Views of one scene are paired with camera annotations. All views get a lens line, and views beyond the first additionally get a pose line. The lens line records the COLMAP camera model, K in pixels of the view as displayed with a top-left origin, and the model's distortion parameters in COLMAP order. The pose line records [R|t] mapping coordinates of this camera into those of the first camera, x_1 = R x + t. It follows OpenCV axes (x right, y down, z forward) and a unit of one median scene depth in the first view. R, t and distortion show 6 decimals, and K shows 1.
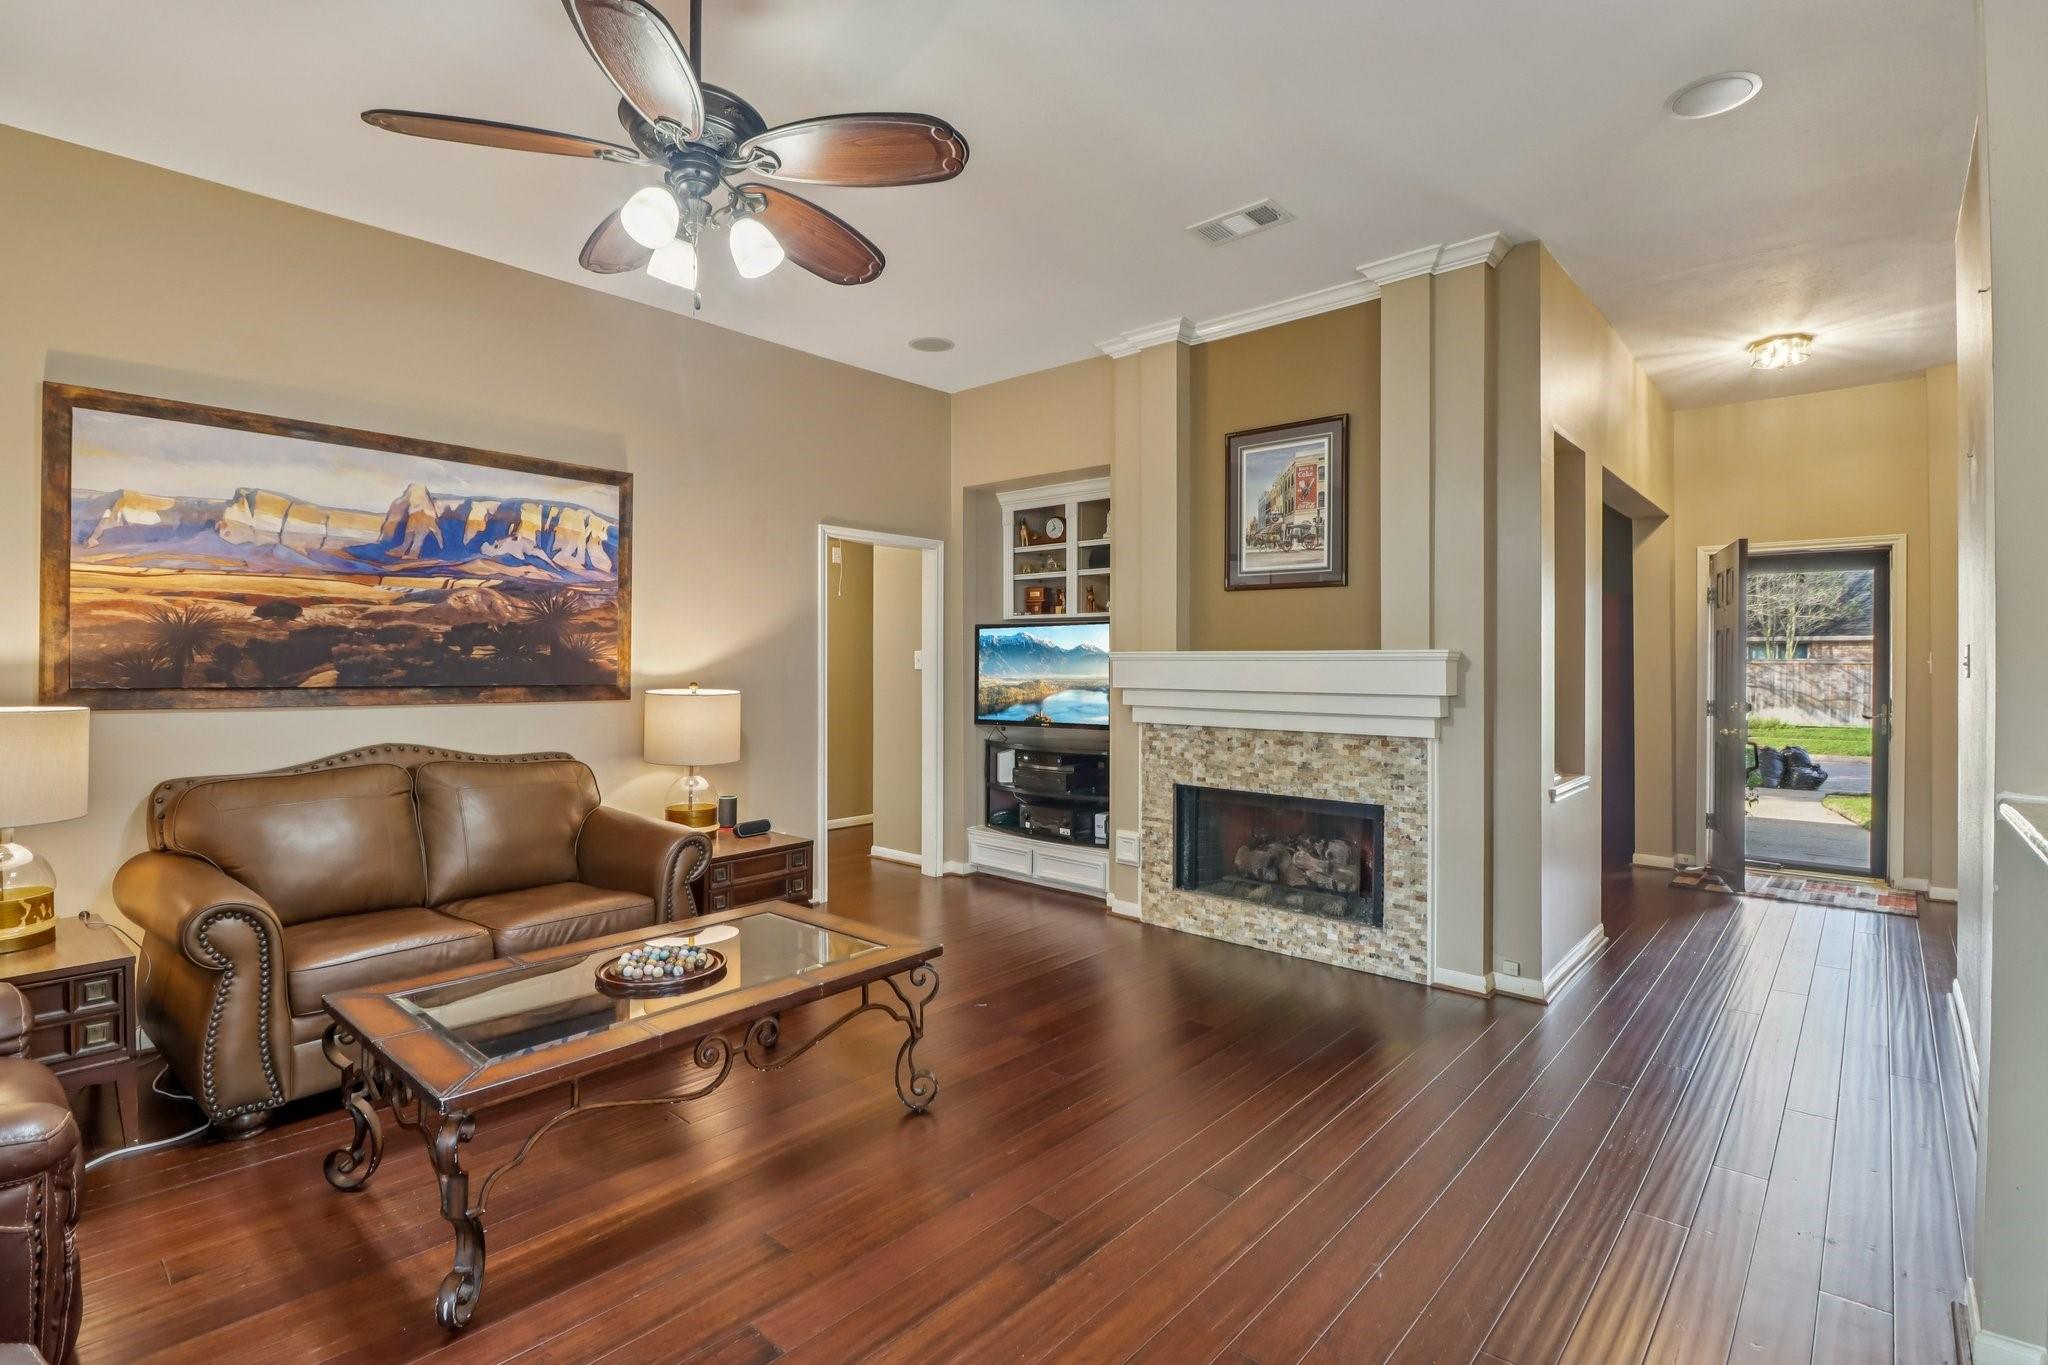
lens RADIAL K [[968.3, 0, 1025.3], [0, 968.3, 670.3], [0, 0, 1]] dist [-0.010235, -0.005413]
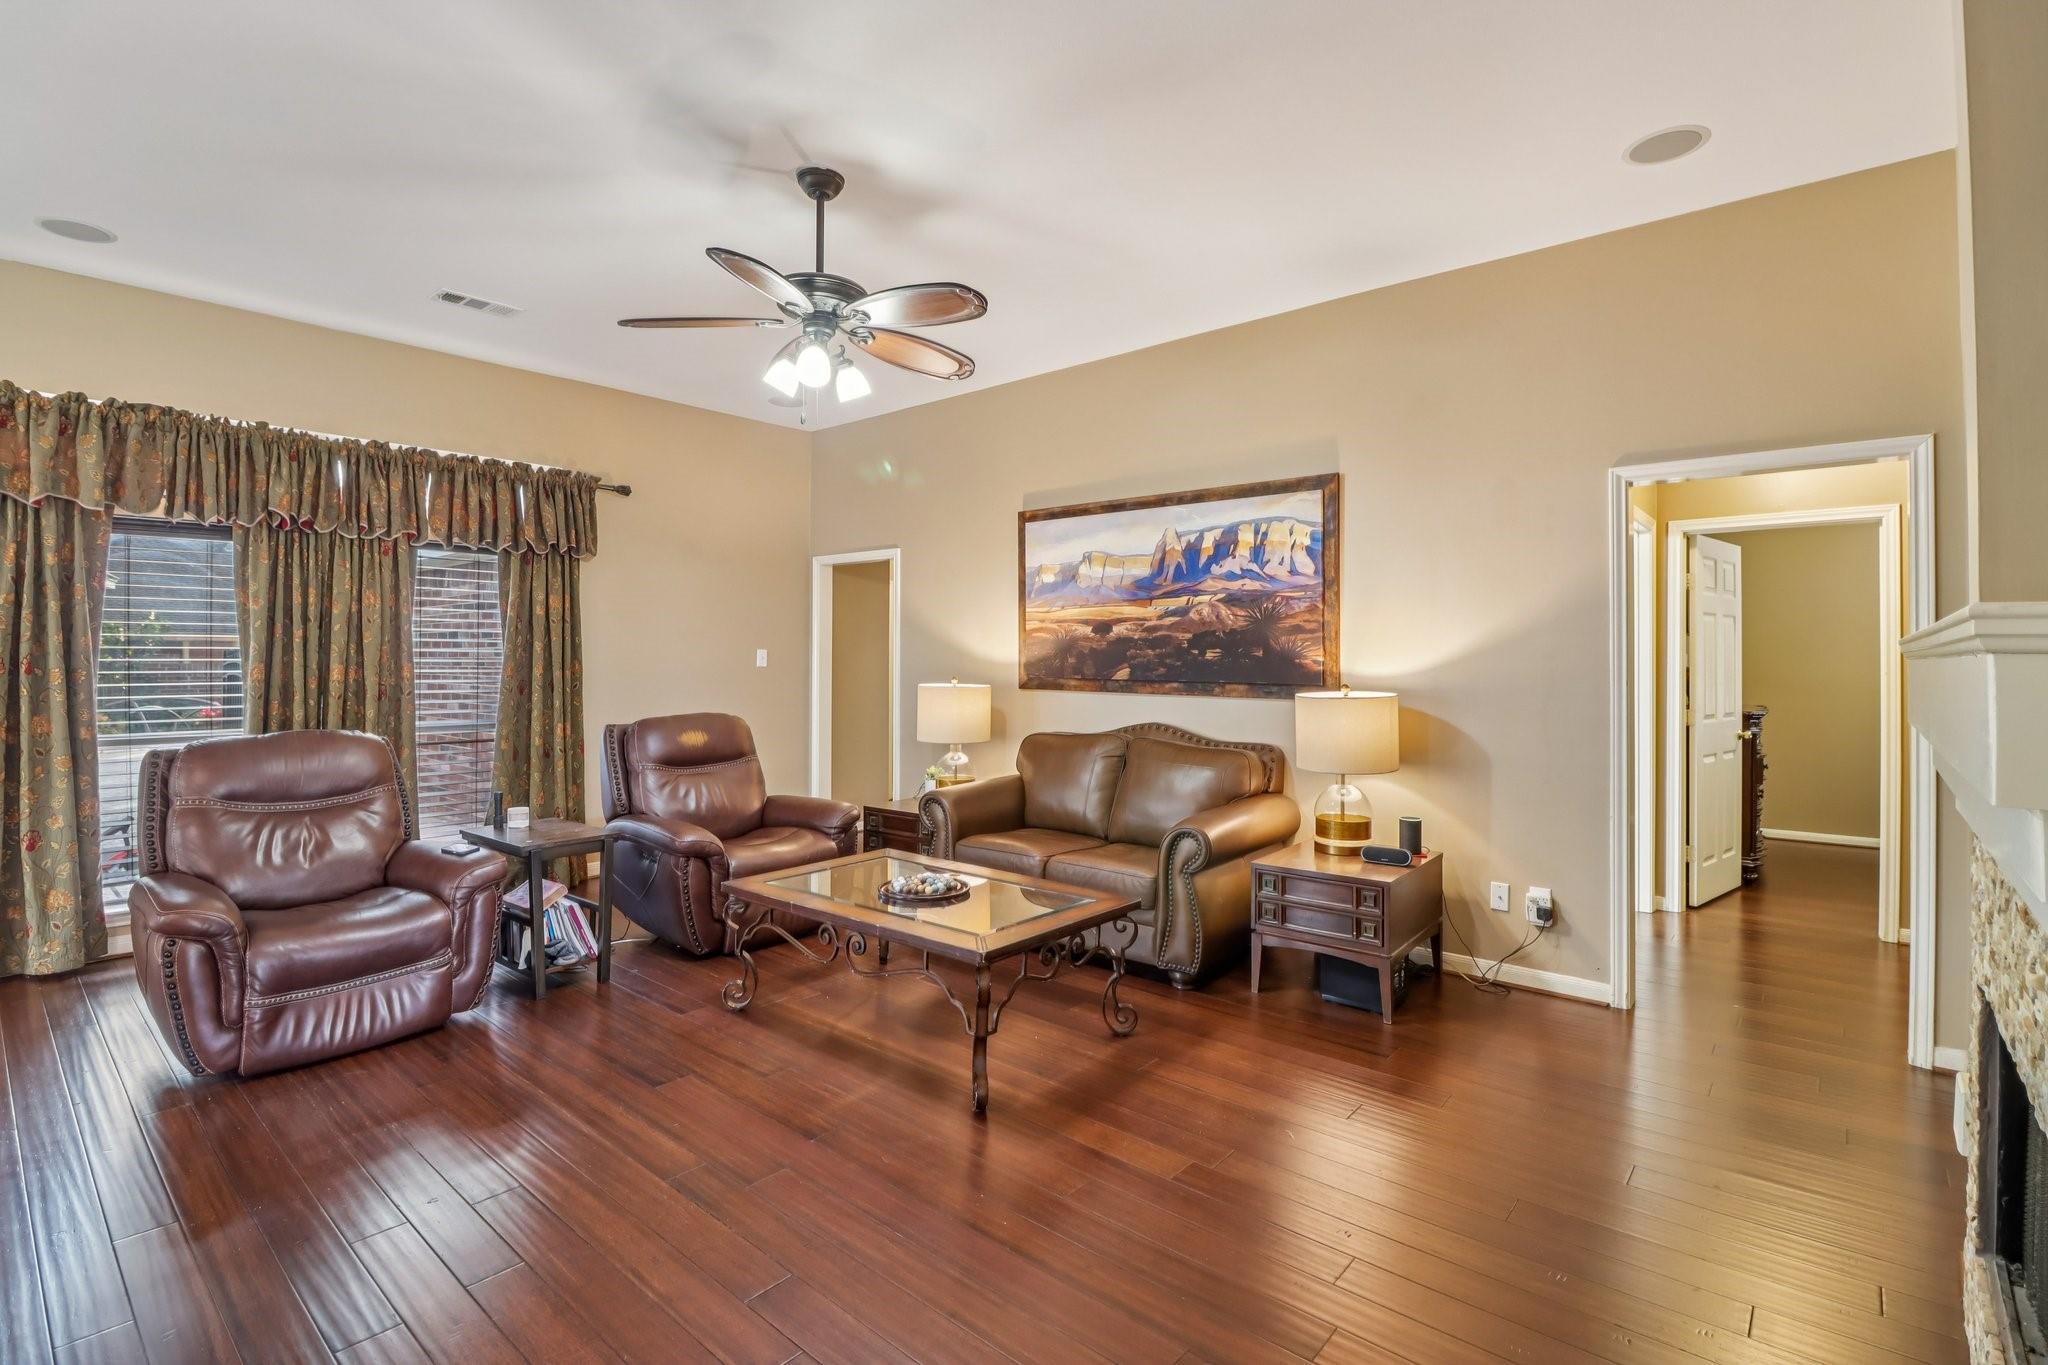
lens RADIAL K [[968.3, 0, 1028.7], [0, 968.3, 666.0], [0, 0, 1]] dist [-0.010235, -0.005413]
pose [[0.003640, 0.005008, -0.999981, 0.664977], [-0.008557, 0.999951, 0.004977, -0.008530], [0.999957, 0.008538, 0.003683, 0.775716]]
